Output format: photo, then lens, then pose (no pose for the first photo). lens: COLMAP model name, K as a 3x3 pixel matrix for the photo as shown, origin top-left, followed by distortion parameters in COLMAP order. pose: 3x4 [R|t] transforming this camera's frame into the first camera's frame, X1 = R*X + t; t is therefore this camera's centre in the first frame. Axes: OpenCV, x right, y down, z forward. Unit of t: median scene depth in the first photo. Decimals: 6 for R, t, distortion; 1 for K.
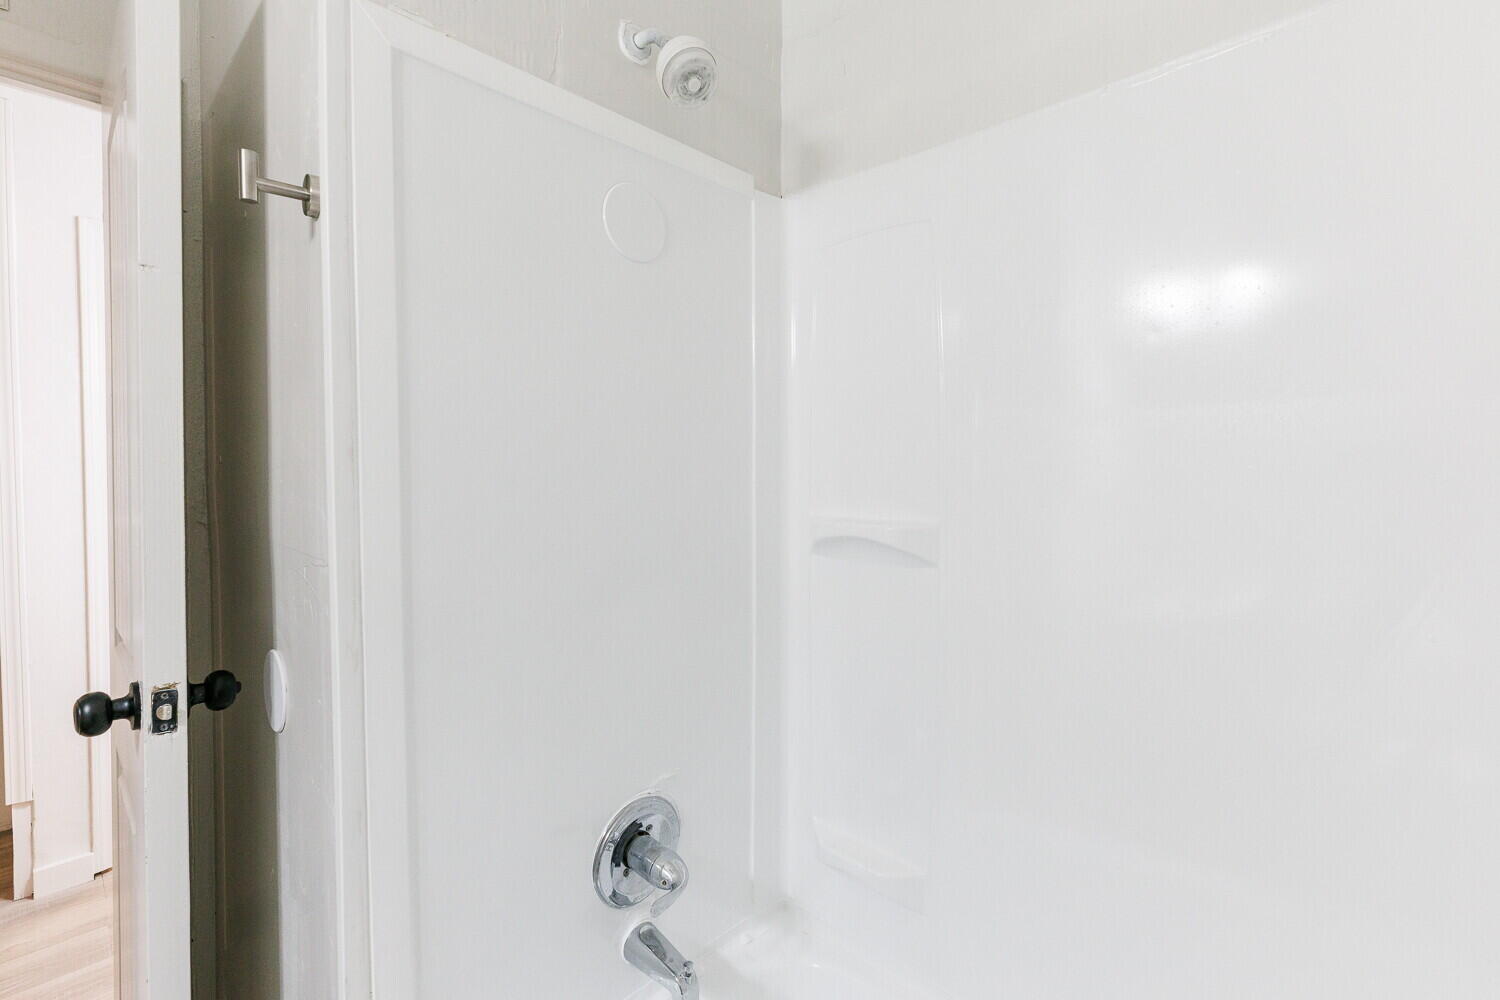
lens RADIAL K [[676.5, 0, 765.8], [0, 676.5, 487.0], [0, 0, 1]] dist [-0.000261, 0.000286]
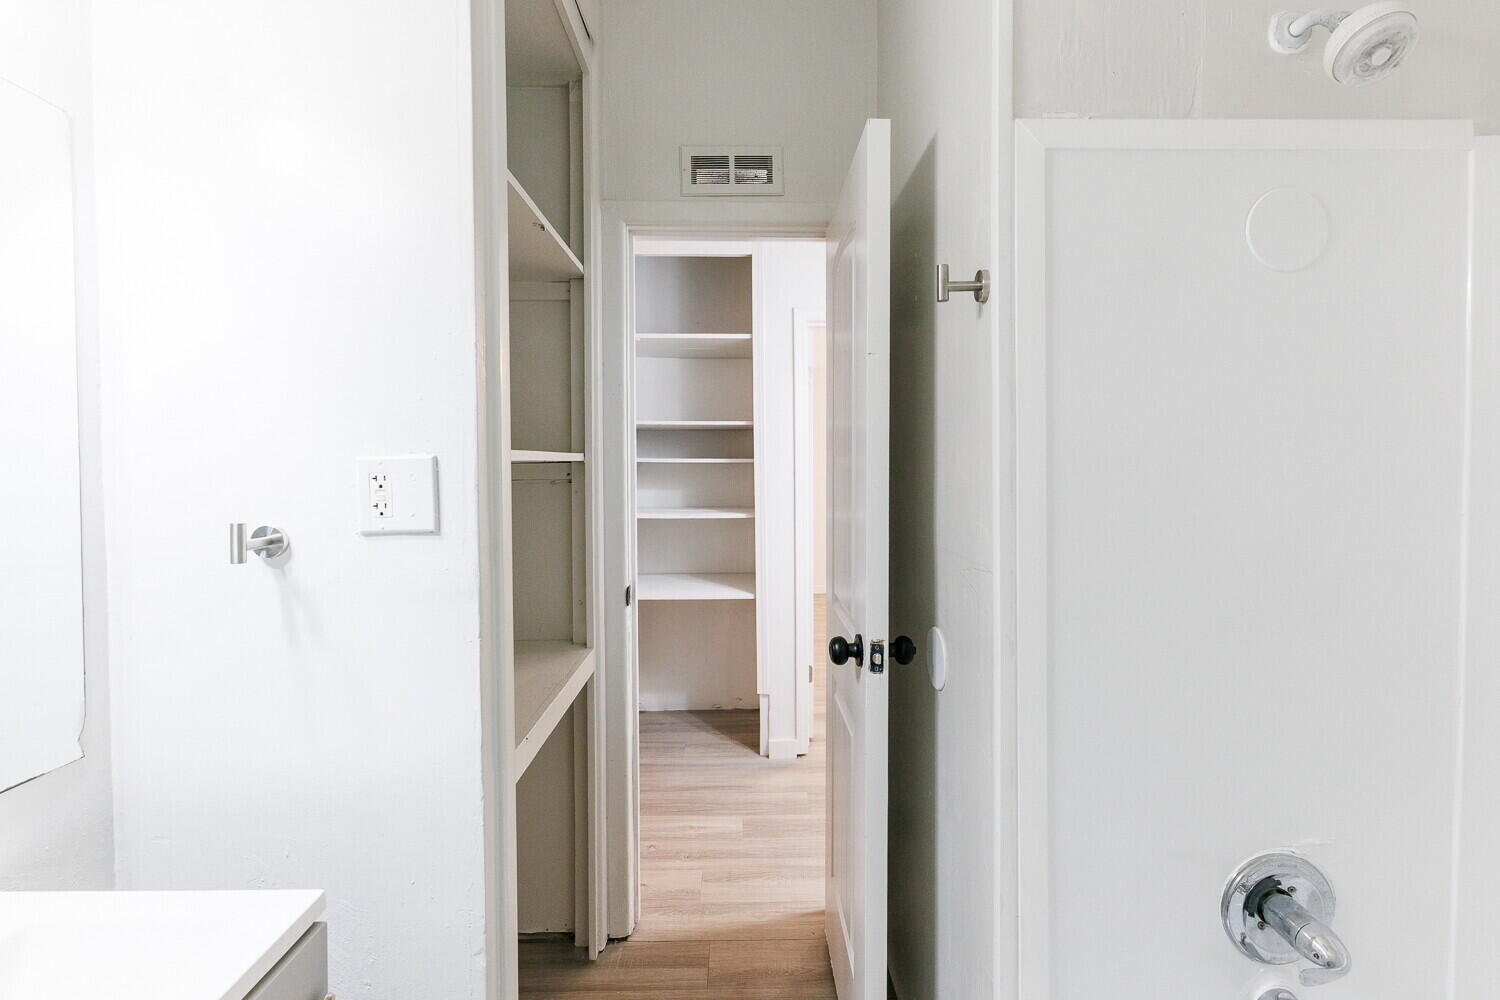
lens RADIAL K [[661.0, 0, 761.7], [0, 661.0, 491.6], [0, 0, 1]] dist [-0.002155, -0.001004]
pose [[0.682660, 0.016057, -0.730560, -0.021220], [-0.015109, 0.999855, 0.007857, -0.031170], [0.730580, 0.005674, 0.682804, -0.140816]]
